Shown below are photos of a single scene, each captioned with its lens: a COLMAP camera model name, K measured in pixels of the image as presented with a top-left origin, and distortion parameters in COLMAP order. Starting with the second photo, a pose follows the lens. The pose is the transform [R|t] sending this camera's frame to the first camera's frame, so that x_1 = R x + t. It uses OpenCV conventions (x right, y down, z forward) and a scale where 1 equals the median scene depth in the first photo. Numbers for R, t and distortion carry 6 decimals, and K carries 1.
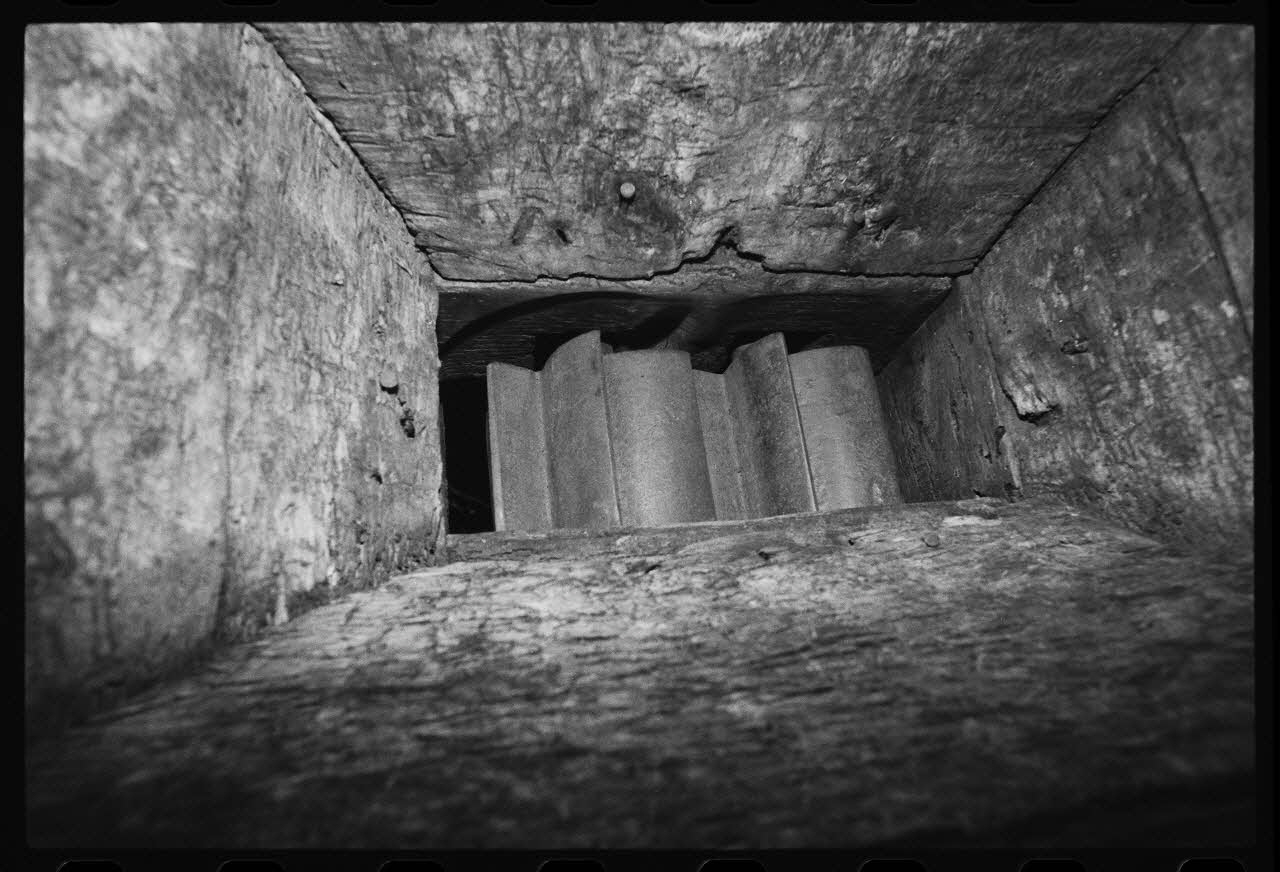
lens RADIAL K [[951.9, 0, 641.5], [0, 951.9, 439.4], [0, 0, 1]] dist [-0.096792, 0.109782]
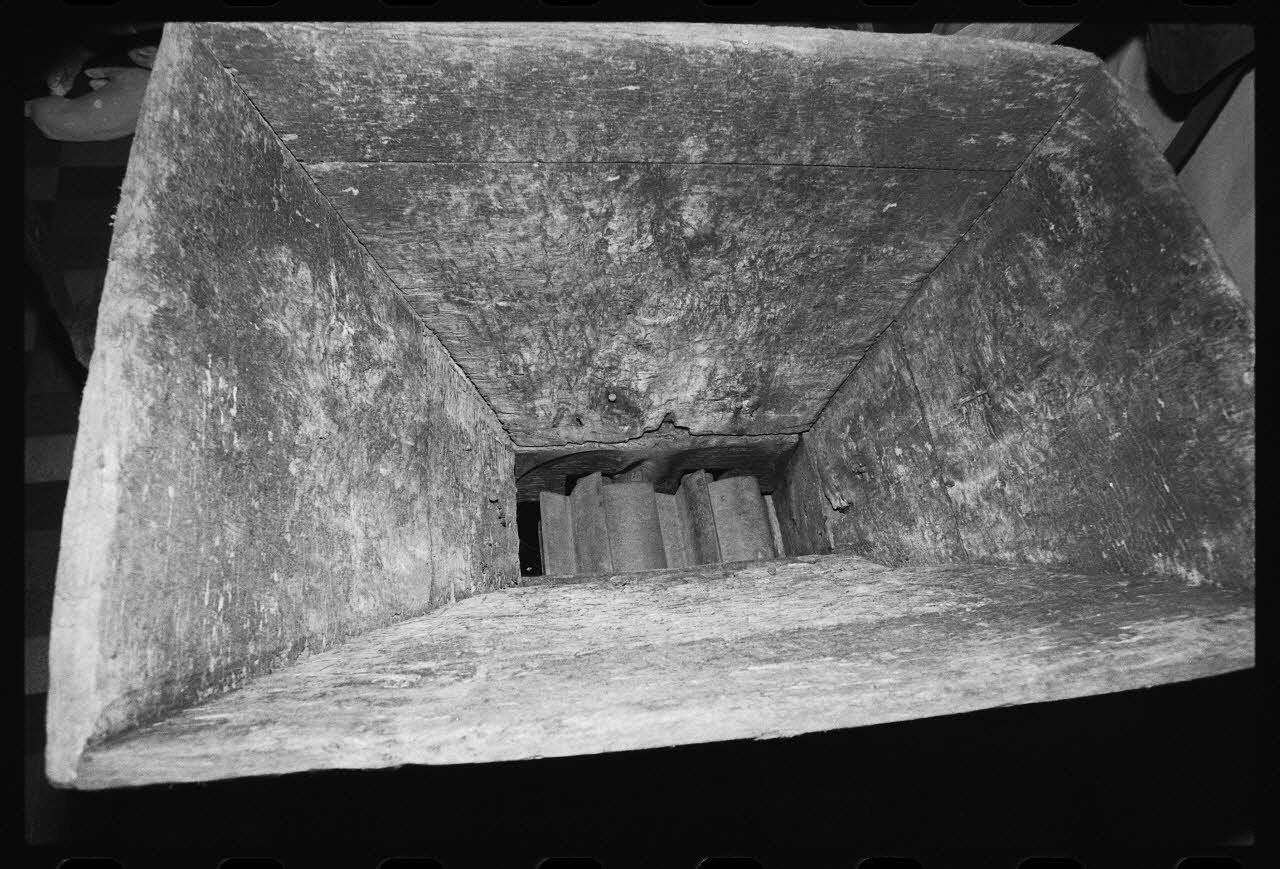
lens RADIAL K [[951.9, 0, 641.5], [0, 951.9, 437.9], [0, 0, 1]] dist [-0.096792, 0.109782]
pose [[0.999068, -0.034295, -0.026226, 0.092384], [0.029499, 0.985797, -0.165330, 0.138987], [0.031524, 0.164402, 0.985890, -0.889938]]
